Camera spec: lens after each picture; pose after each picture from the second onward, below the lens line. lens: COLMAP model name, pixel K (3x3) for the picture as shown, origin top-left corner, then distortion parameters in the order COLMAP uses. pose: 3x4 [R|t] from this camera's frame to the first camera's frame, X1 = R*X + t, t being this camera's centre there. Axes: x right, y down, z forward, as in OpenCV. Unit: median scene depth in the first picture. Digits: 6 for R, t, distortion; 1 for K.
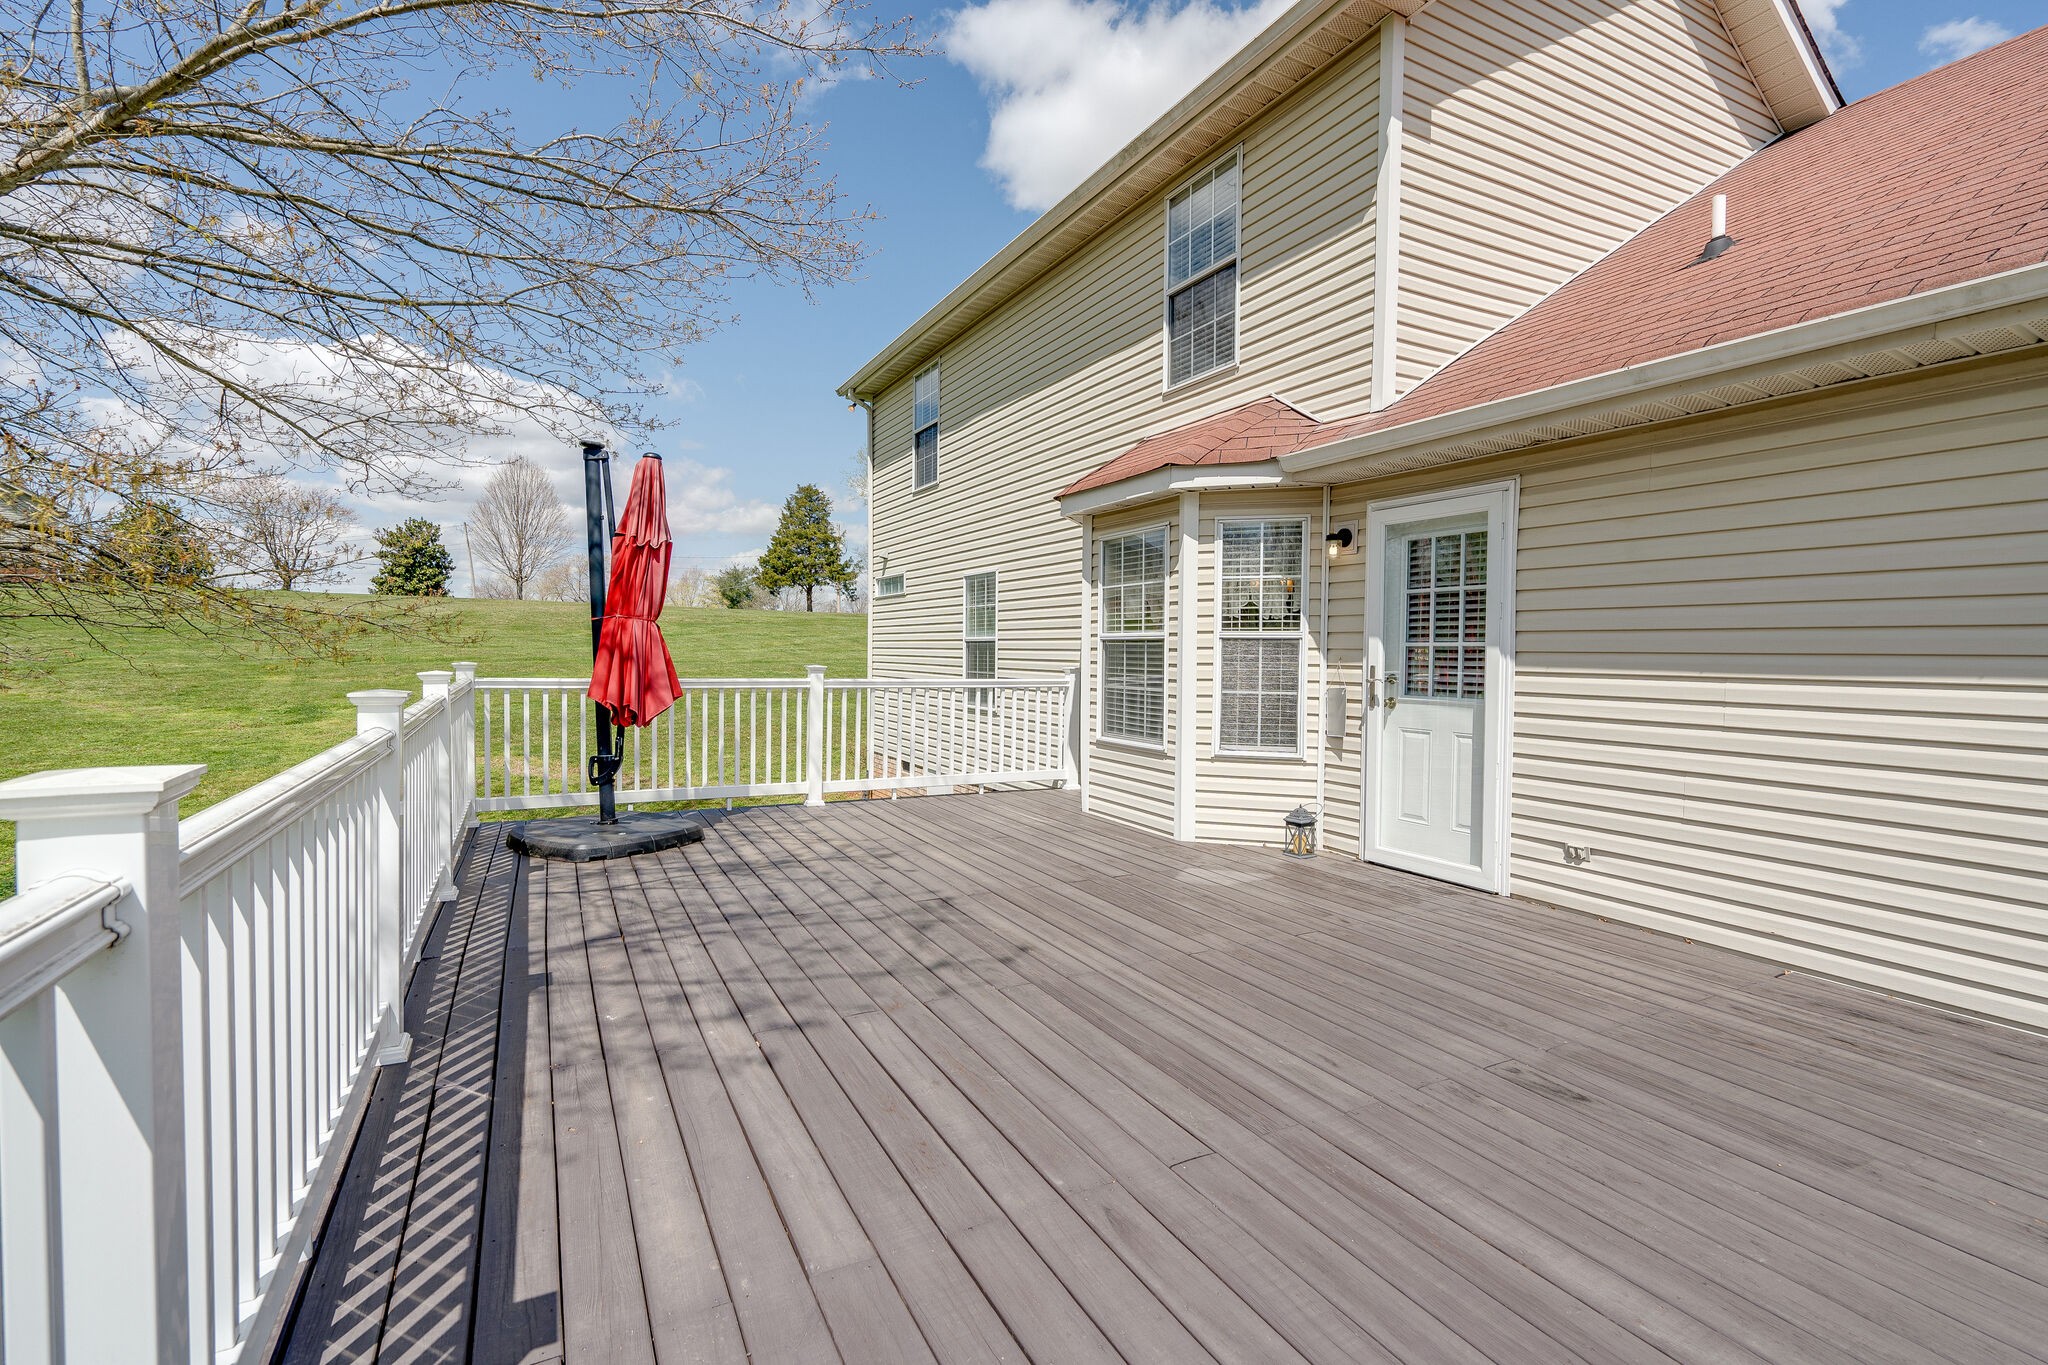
lens RADIAL K [[932.6, 0, 1022.2], [0, 932.6, 670.7], [0, 0, 1]] dist [-0.005175, -0.000153]
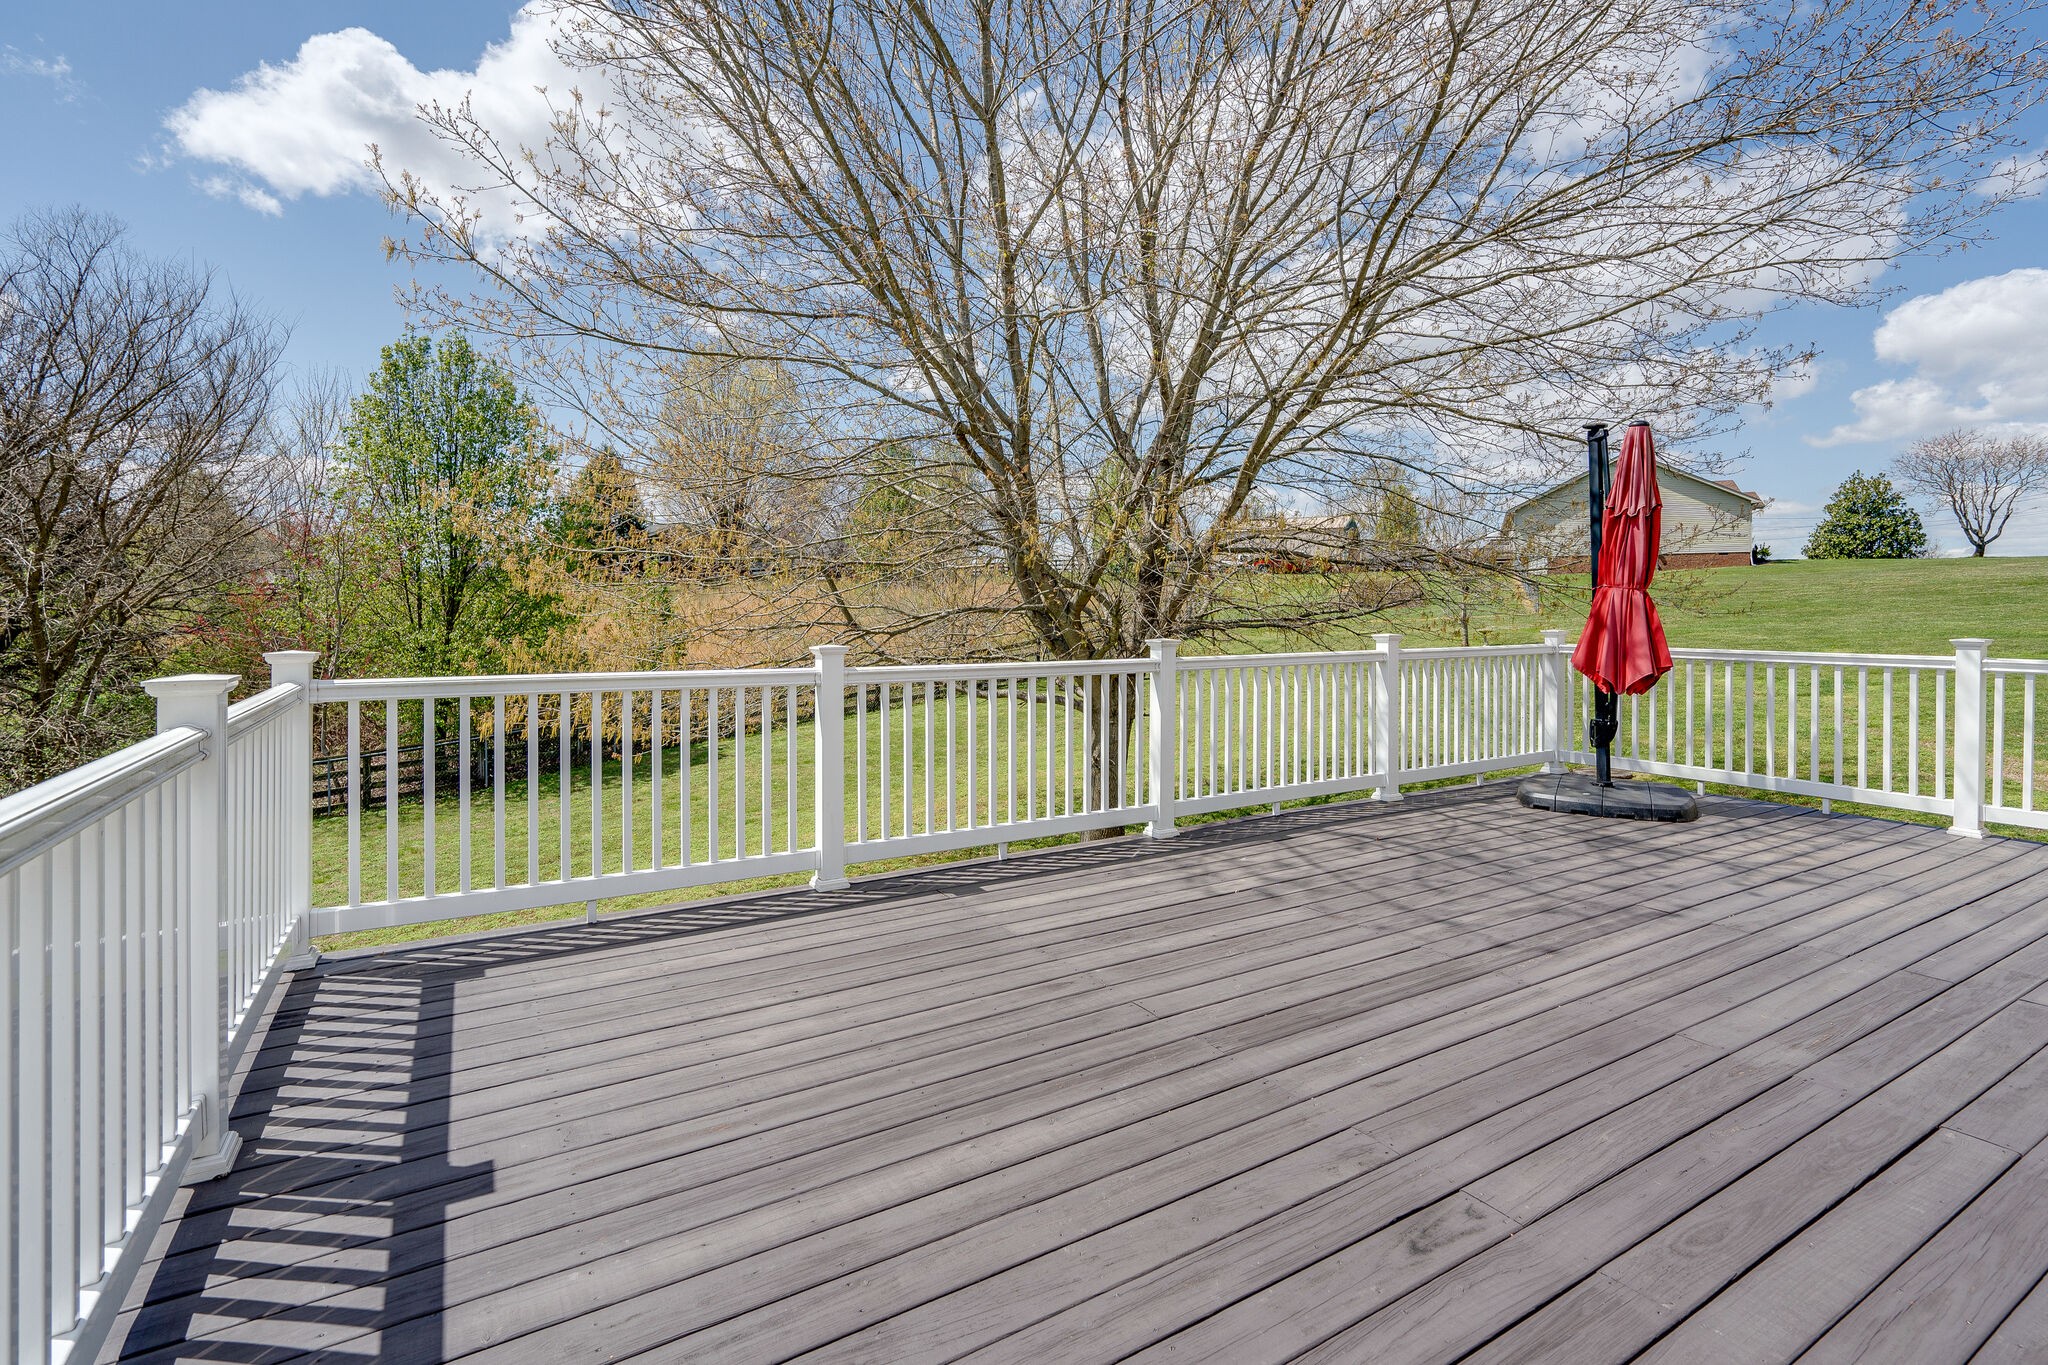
lens RADIAL K [[932.6, 0, 1002.2], [0, 932.6, 625.7], [0, 0, 1]] dist [-0.005175, -0.000153]
pose [[0.038854, -0.001108, -0.999244, 0.566813], [-0.020062, 0.999797, -0.001889, 0.000571], [0.999043, 0.020120, 0.038824, 0.288284]]
